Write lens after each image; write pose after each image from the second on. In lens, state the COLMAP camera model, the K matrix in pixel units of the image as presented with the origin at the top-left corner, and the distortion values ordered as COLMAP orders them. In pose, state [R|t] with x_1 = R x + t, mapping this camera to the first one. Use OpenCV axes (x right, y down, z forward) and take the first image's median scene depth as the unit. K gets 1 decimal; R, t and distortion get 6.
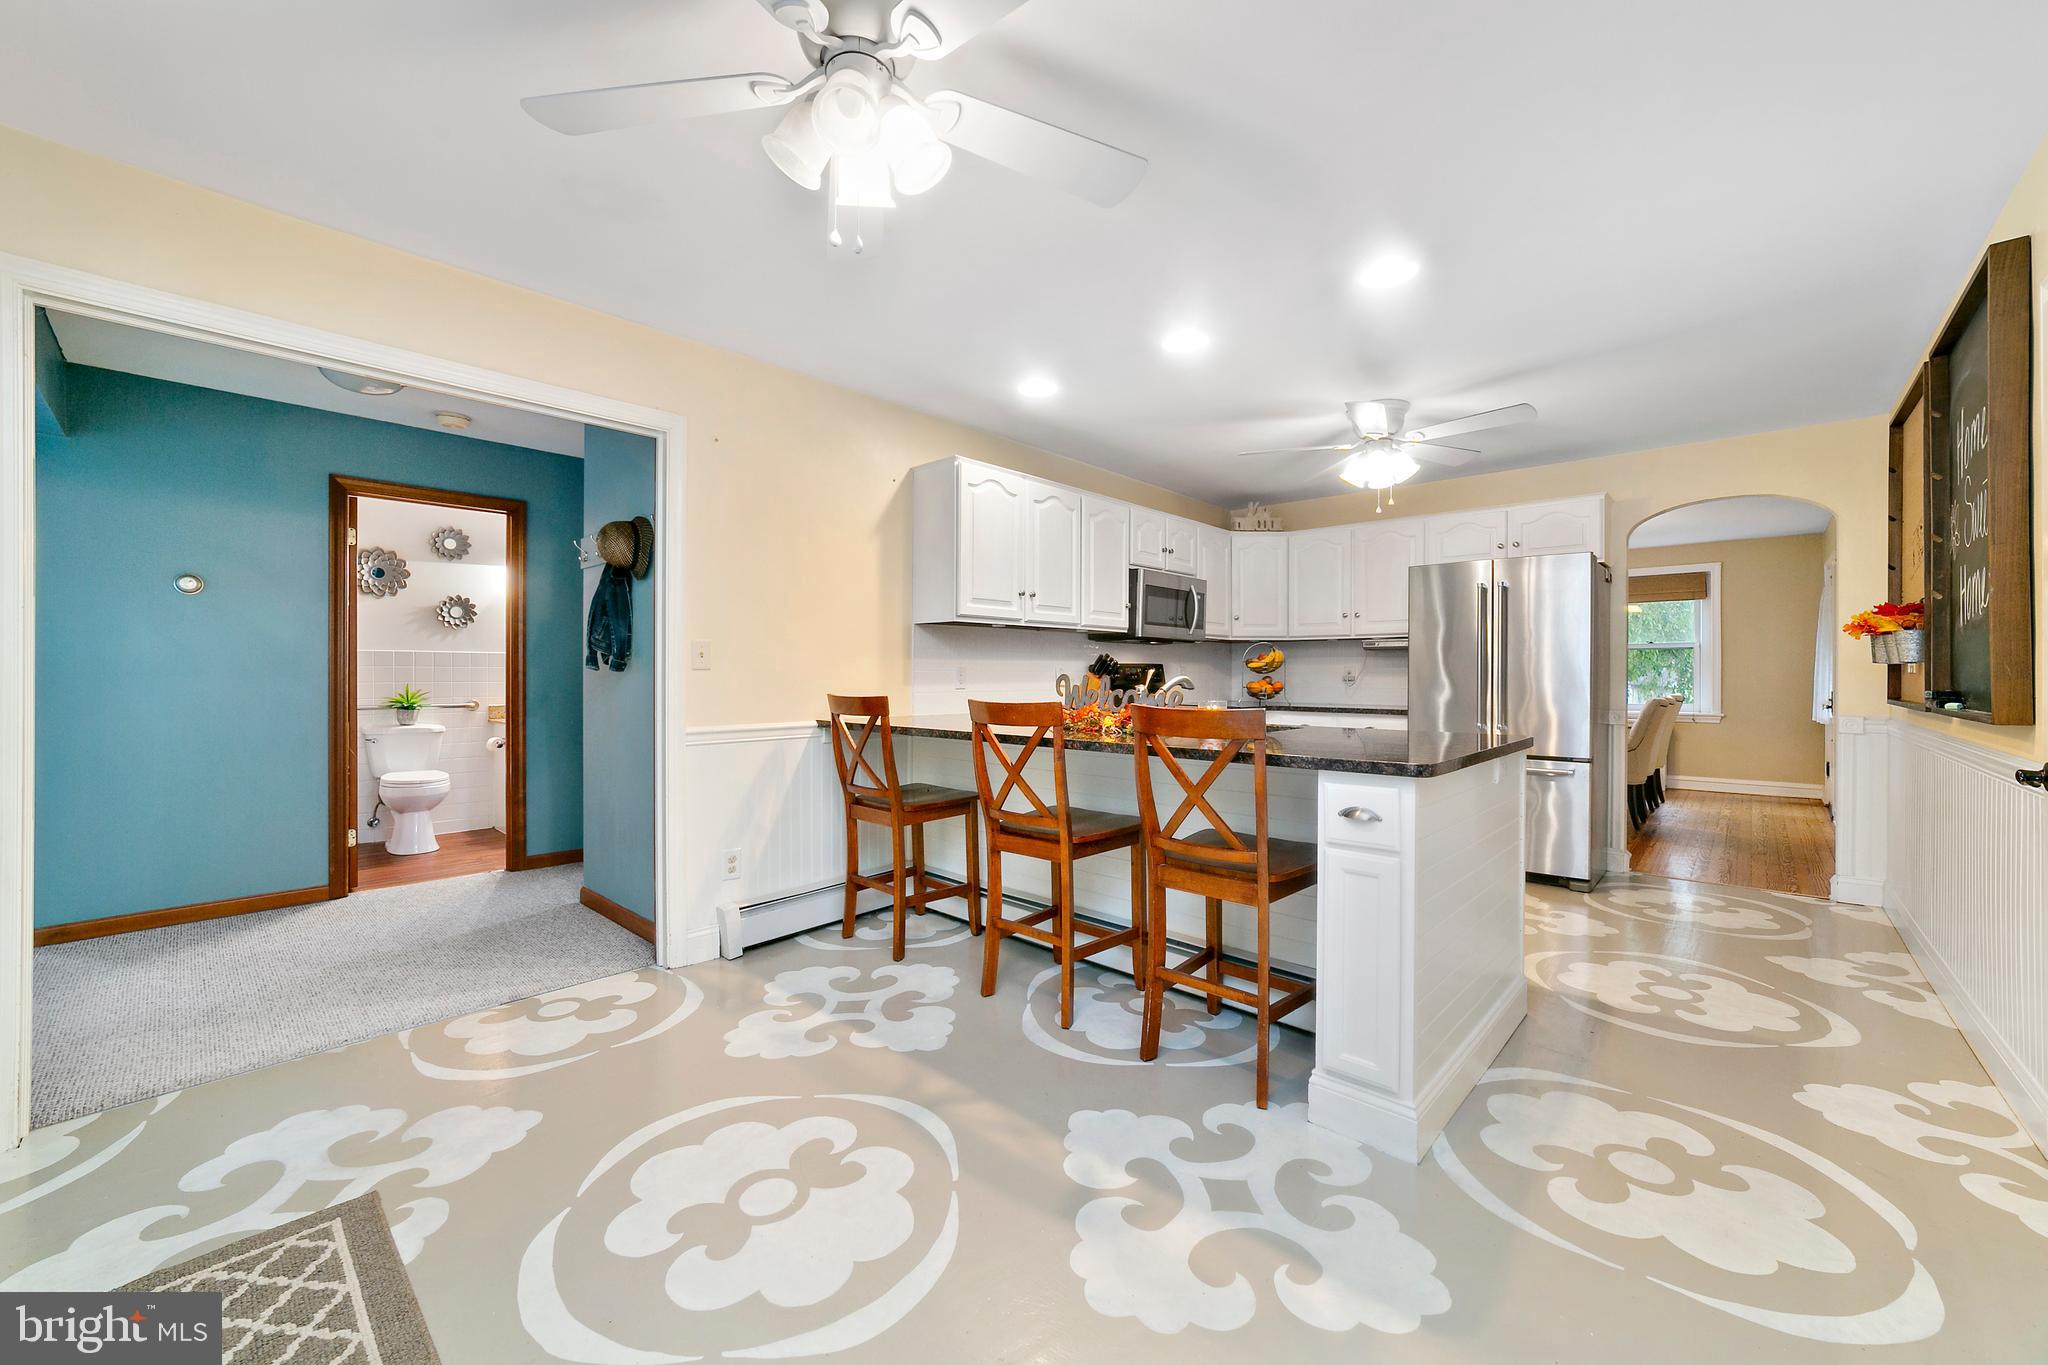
lens RADIAL K [[786.8, 0, 1020.5], [0, 786.8, 672.6], [0, 0, 1]] dist [-0.028005, 0.010989]
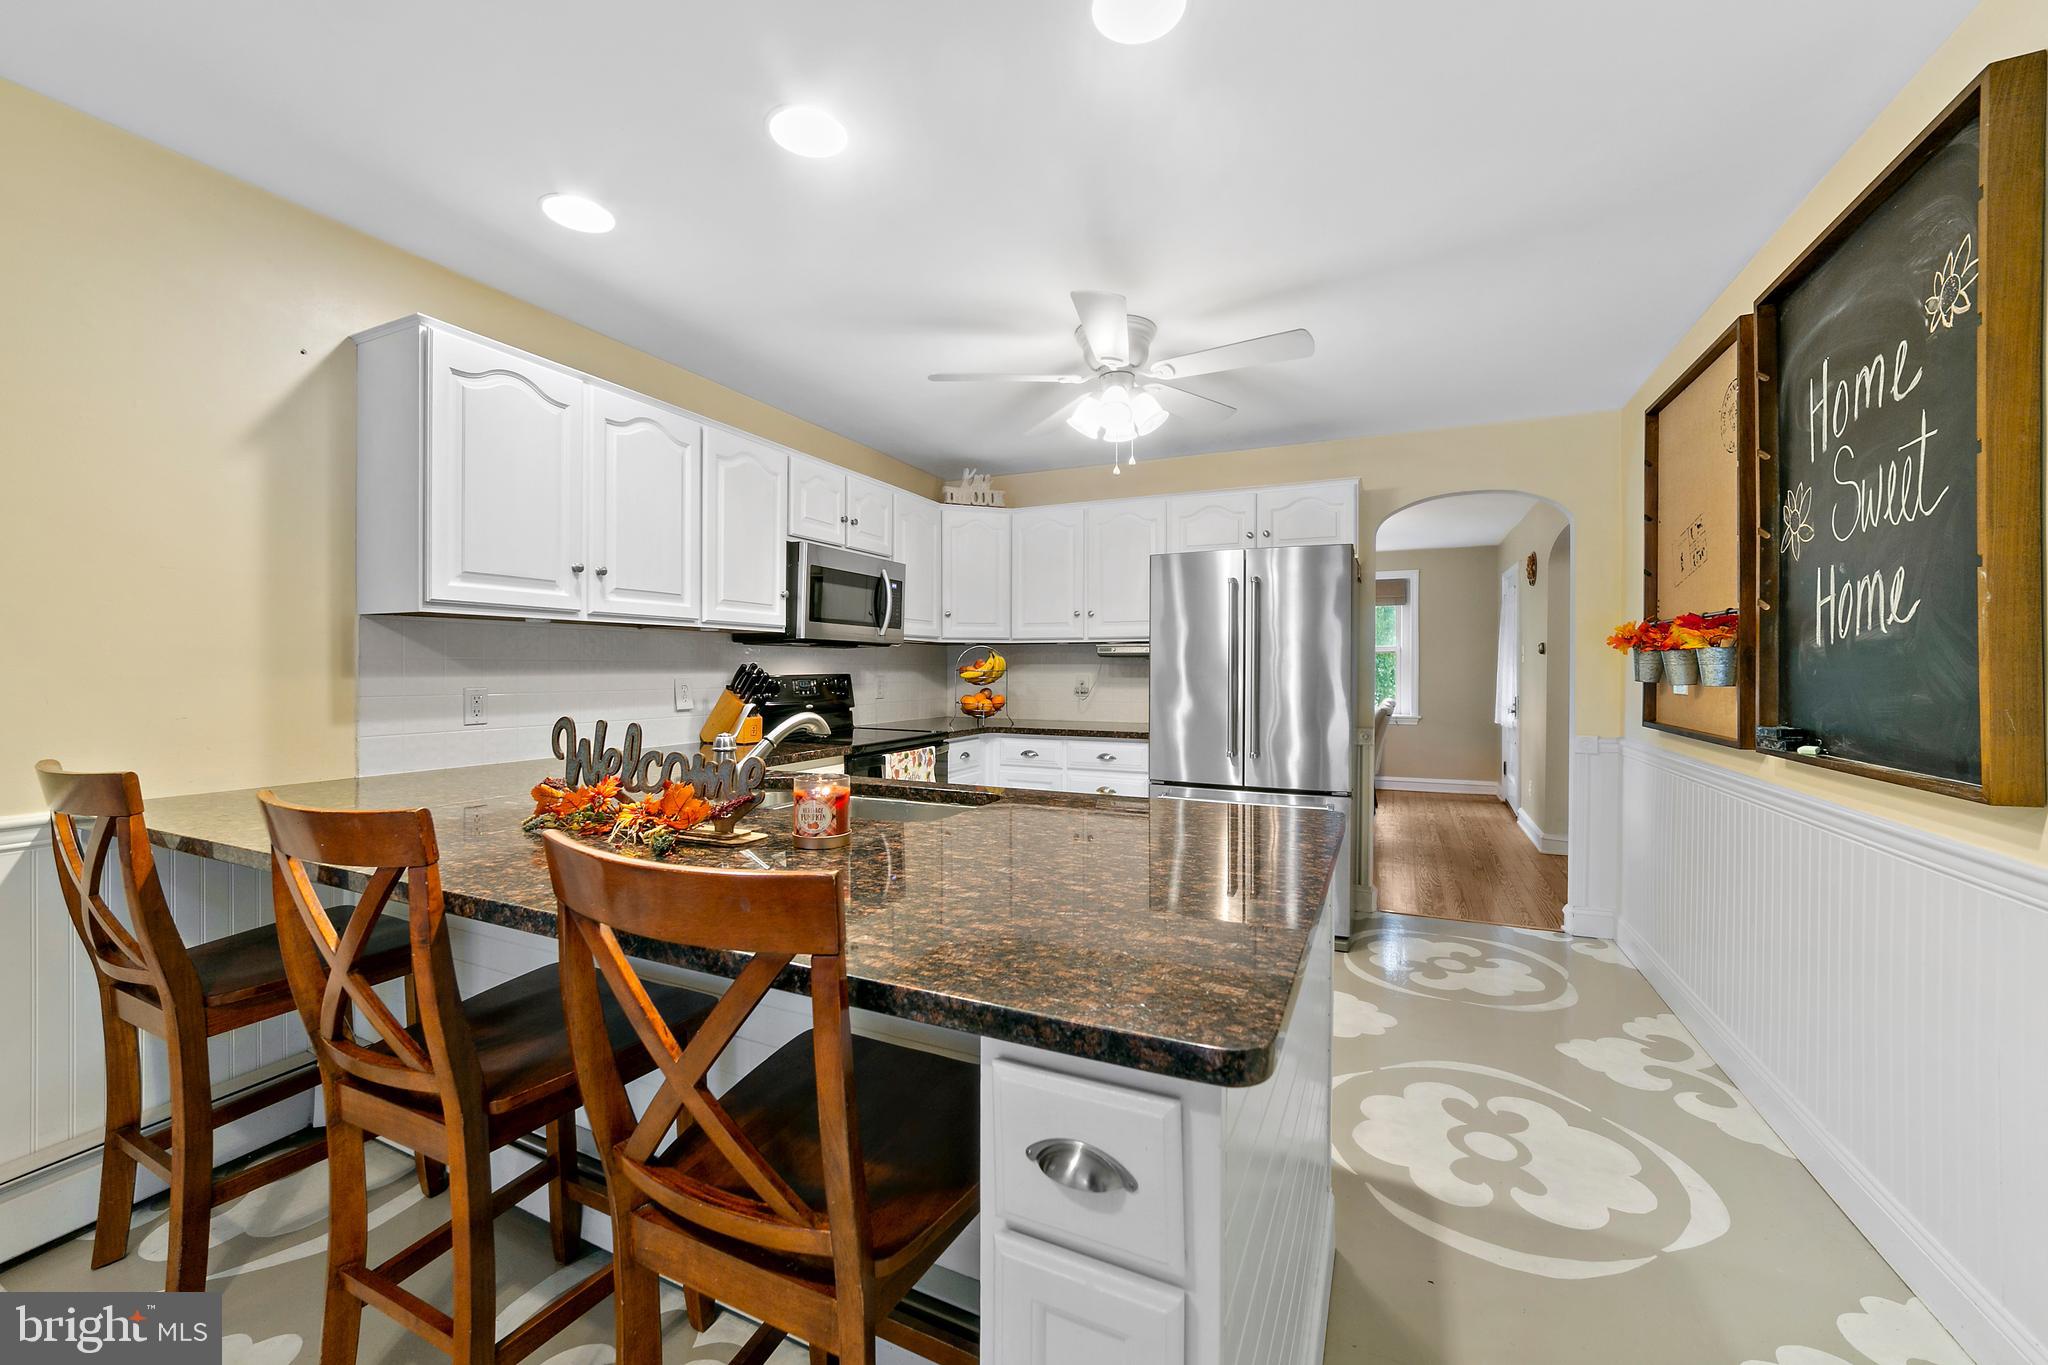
lens RADIAL K [[786.8, 0, 1020.5], [0, 786.8, 672.6], [0, 0, 1]] dist [-0.028005, 0.010989]
pose [[0.951494, -0.002474, 0.307658, 0.127538], [0.000121, 0.999971, 0.007668, -0.021939], [-0.307668, -0.007258, 0.951466, 0.285516]]
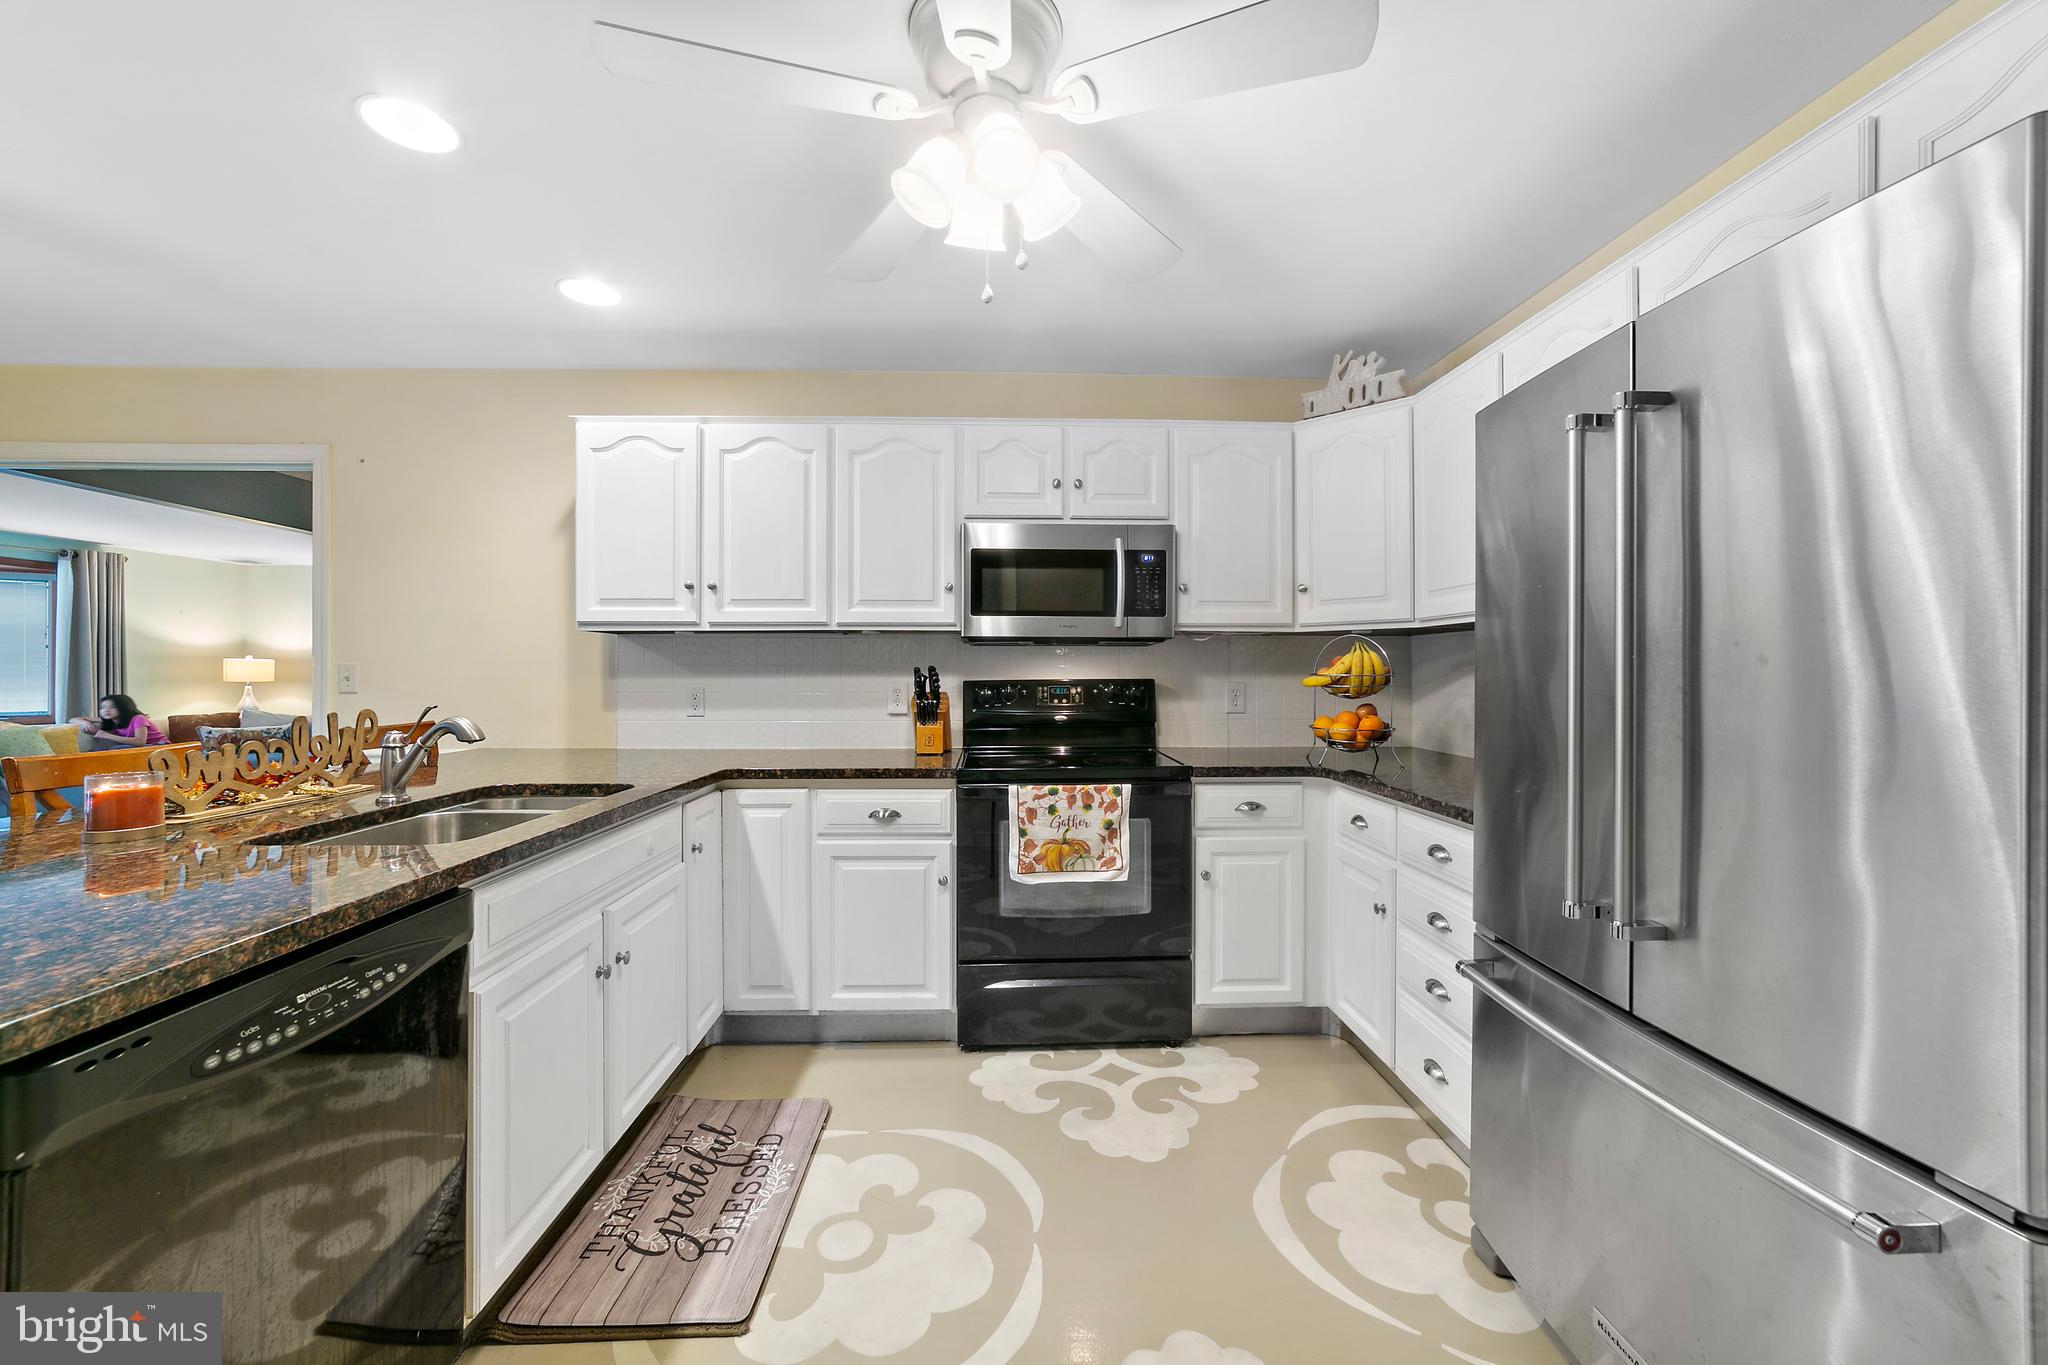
lens RADIAL K [[786.8, 0, 1020.5], [0, 786.8, 672.6], [0, 0, 1]] dist [-0.028005, 0.010989]
pose [[0.706517, -0.002443, -0.707692, 0.638906], [0.002691, 0.999996, -0.000766, -0.018975], [0.707691, -0.001364, 0.706521, 0.639056]]
